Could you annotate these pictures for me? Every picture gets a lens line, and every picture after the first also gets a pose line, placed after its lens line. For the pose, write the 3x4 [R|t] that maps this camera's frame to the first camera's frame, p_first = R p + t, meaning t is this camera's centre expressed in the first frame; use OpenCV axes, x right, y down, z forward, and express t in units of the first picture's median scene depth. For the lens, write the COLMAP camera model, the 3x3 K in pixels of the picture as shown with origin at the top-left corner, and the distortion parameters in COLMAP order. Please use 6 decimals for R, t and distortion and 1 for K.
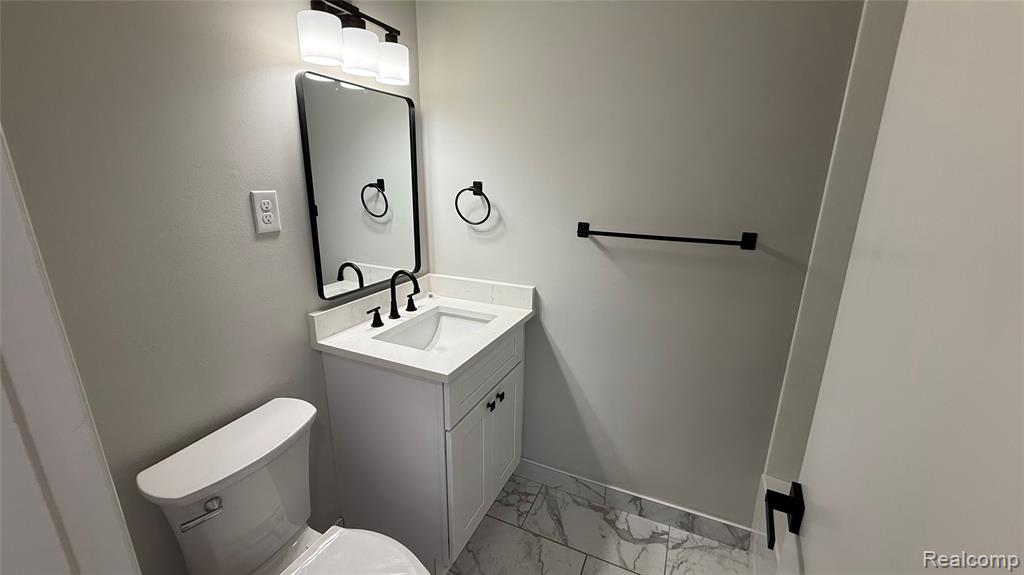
lens RADIAL K [[409.6, 0, 514.4], [0, 409.6, 289.7], [0, 0, 1]] dist [-0.000716, 0.000556]
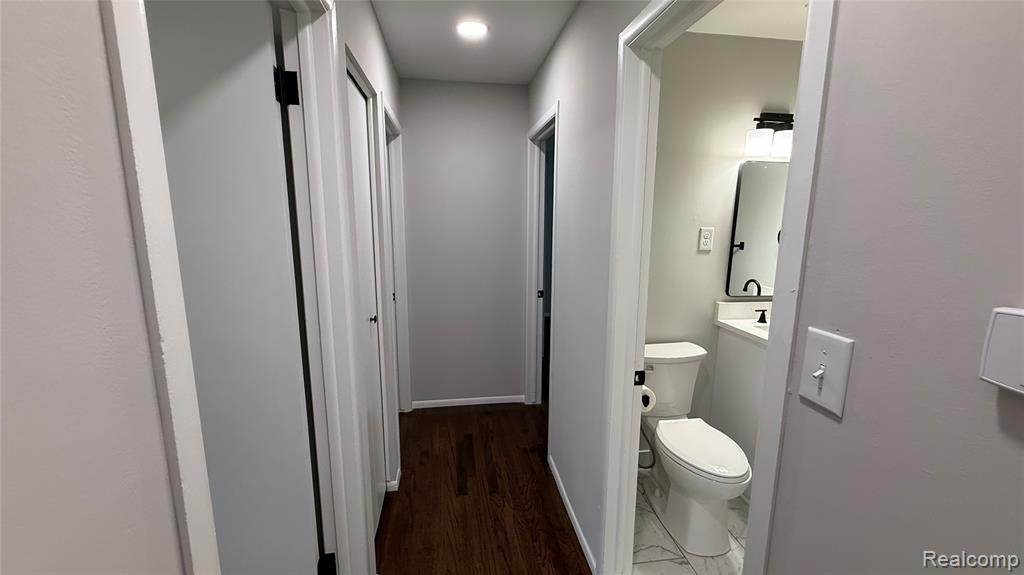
lens RADIAL K [[409.6, 0, 511.5], [0, 409.6, 293.7], [0, 0, 1]] dist [-0.000716, 0.000556]
pose [[0.549423, 0.135176, -0.824538, 0.422126], [-0.220609, 0.975277, 0.012887, 0.199841], [0.805895, 0.174820, 0.565660, -0.638113]]
